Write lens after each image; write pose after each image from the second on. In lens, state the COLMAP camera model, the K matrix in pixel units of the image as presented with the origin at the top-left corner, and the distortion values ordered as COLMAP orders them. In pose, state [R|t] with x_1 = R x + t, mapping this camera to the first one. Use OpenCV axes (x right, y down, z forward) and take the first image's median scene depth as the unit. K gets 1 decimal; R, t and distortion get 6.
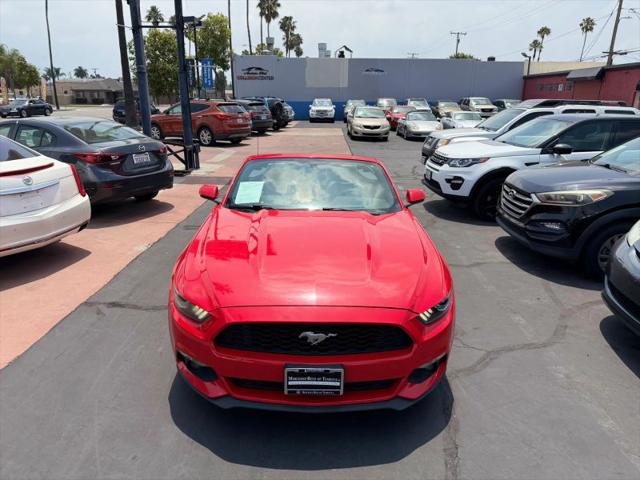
lens RADIAL K [[450.3, 0, 320.0], [0, 450.3, 240.0], [0, 0, 1]] dist [0.004616, -0.025907]
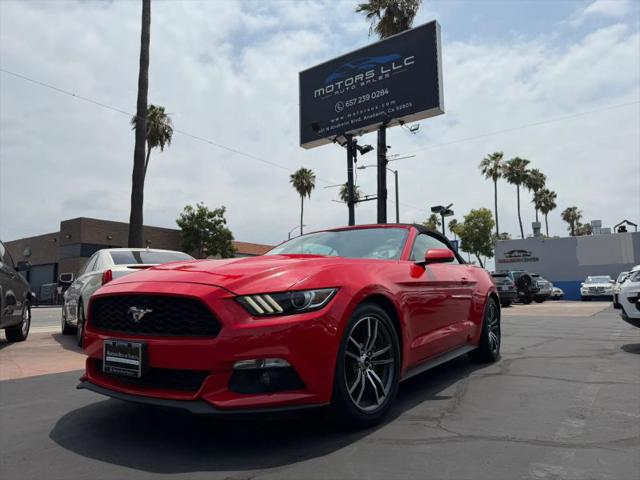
lens RADIAL K [[434.3, 0, 319.3], [0, 434.3, 254.2], [0, 0, 1]] dist [0.040412, -0.030927]
pose [[0.826621, -0.077780, -0.557359, 0.102755], [-0.138494, 0.931826, -0.335439, 0.043267], [0.545452, 0.354471, 0.759495, 0.053666]]
